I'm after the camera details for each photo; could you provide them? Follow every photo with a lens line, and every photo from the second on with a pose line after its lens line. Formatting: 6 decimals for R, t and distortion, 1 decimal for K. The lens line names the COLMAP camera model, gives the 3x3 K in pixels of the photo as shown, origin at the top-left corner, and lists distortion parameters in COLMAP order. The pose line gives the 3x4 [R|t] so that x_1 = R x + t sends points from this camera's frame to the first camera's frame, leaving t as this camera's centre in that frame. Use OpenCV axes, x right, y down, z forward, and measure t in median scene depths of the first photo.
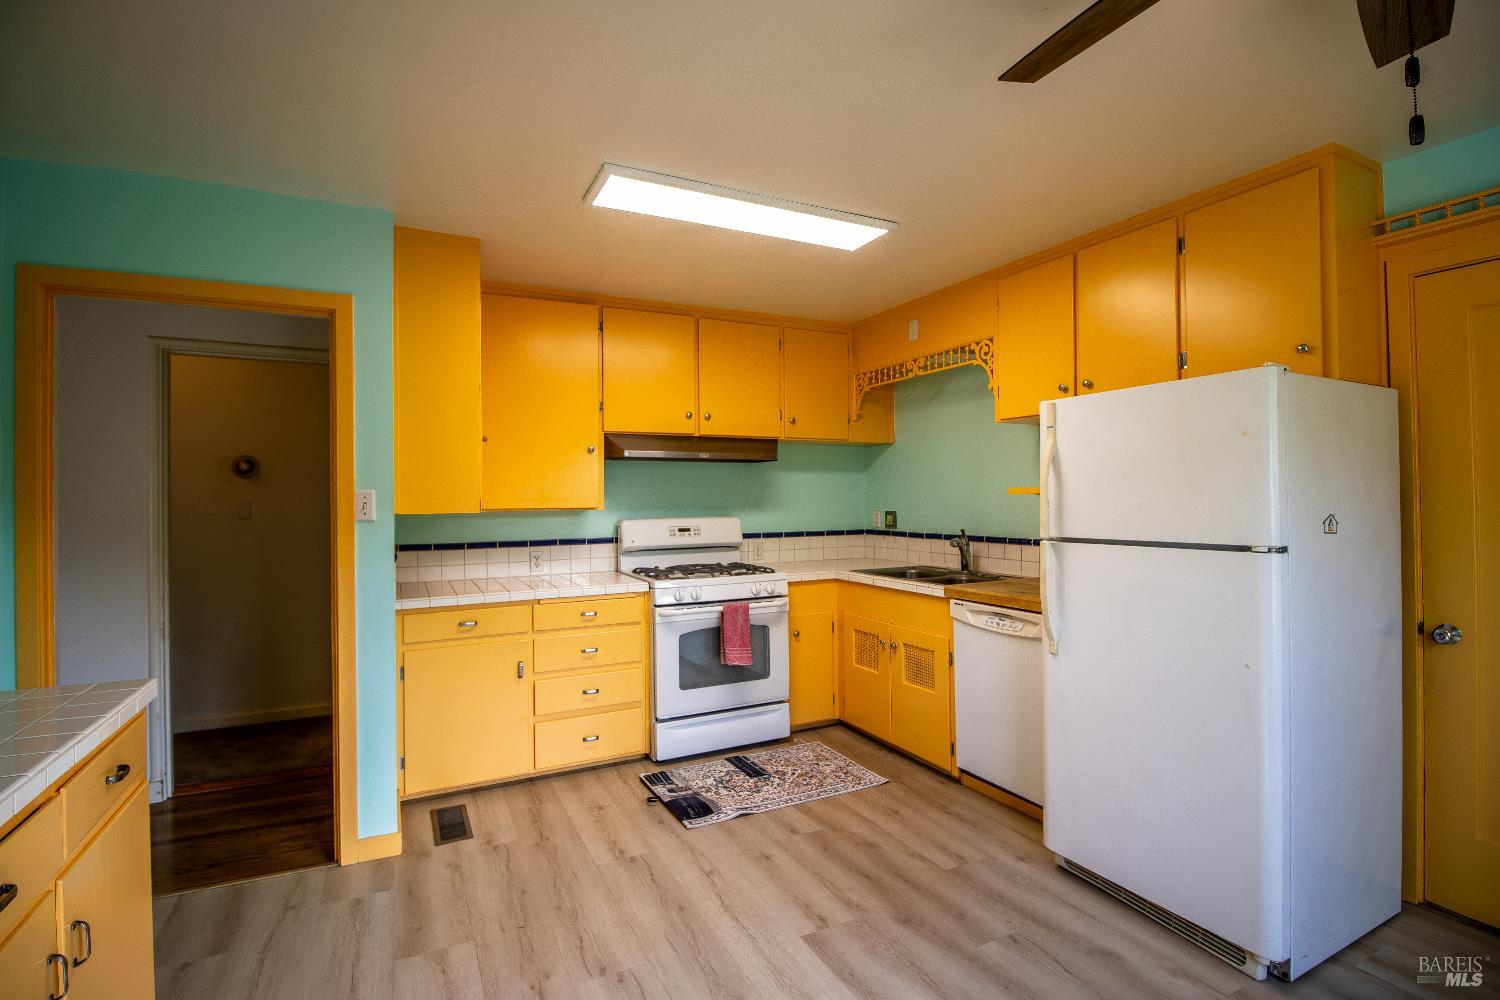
lens RADIAL K [[696.7, 0, 738.9], [0, 696.7, 498.5], [0, 0, 1]] dist [-0.004911, -0.006523]
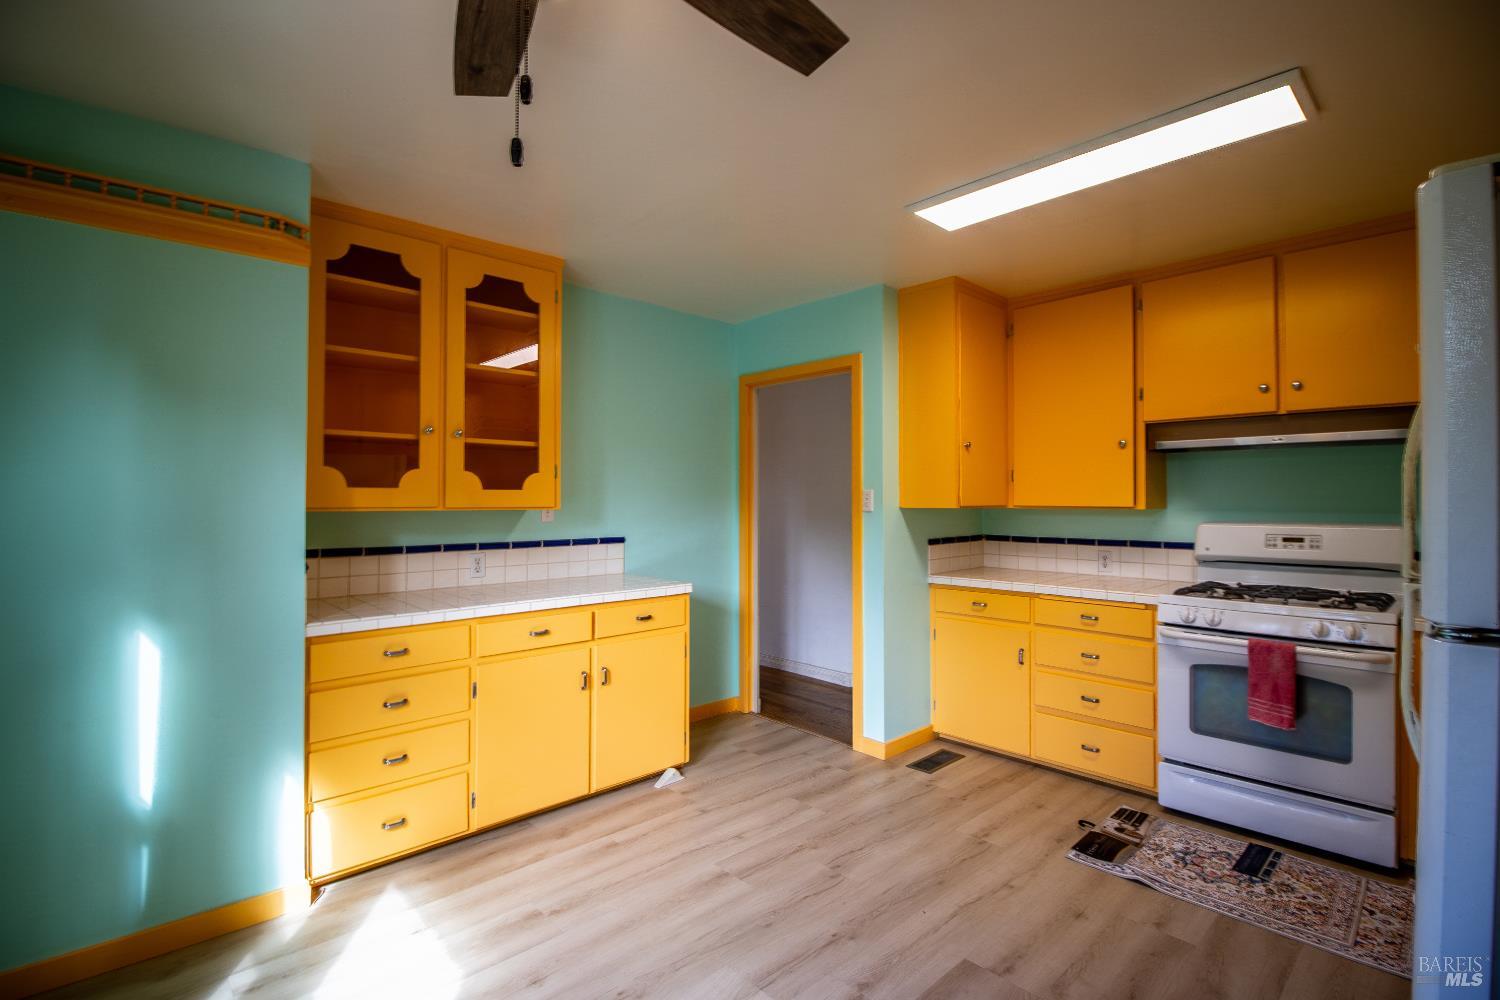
lens RADIAL K [[696.7, 0, 736.9], [0, 696.7, 496.2], [0, 0, 1]] dist [-0.004911, -0.006523]
pose [[0.284813, 0.005107, -0.958569, 0.565461], [-0.003890, 0.999984, 0.004171, -0.002684], [0.958575, 0.002541, 0.284828, 0.267499]]
